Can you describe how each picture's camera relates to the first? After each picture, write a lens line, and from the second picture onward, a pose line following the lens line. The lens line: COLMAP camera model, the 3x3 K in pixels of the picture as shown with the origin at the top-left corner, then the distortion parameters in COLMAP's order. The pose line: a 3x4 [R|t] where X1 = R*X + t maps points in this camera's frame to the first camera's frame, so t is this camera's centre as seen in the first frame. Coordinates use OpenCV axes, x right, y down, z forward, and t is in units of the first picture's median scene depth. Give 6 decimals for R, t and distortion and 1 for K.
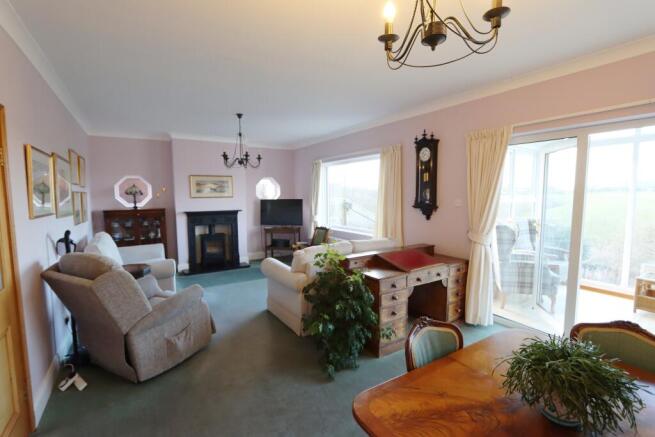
lens RADIAL K [[307.9, 0, 327.5], [0, 307.9, 218.5], [0, 0, 1]] dist [-0.000429, 0.000012]
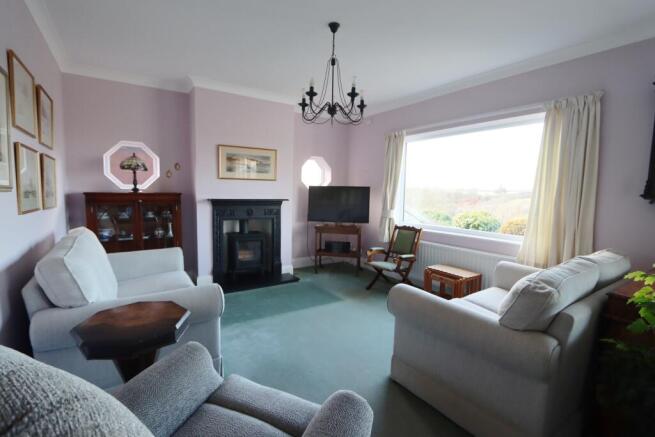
lens RADIAL K [[300.2, 0, 327.5], [0, 300.2, 218.5], [0, 0, 1]] dist [-0.012669, 0.000048]
pose [[0.998713, 0.024195, 0.044578, -0.234575], [-0.024681, 0.999642, 0.010377, 0.007439], [-0.044311, -0.011464, 0.998952, 0.336119]]
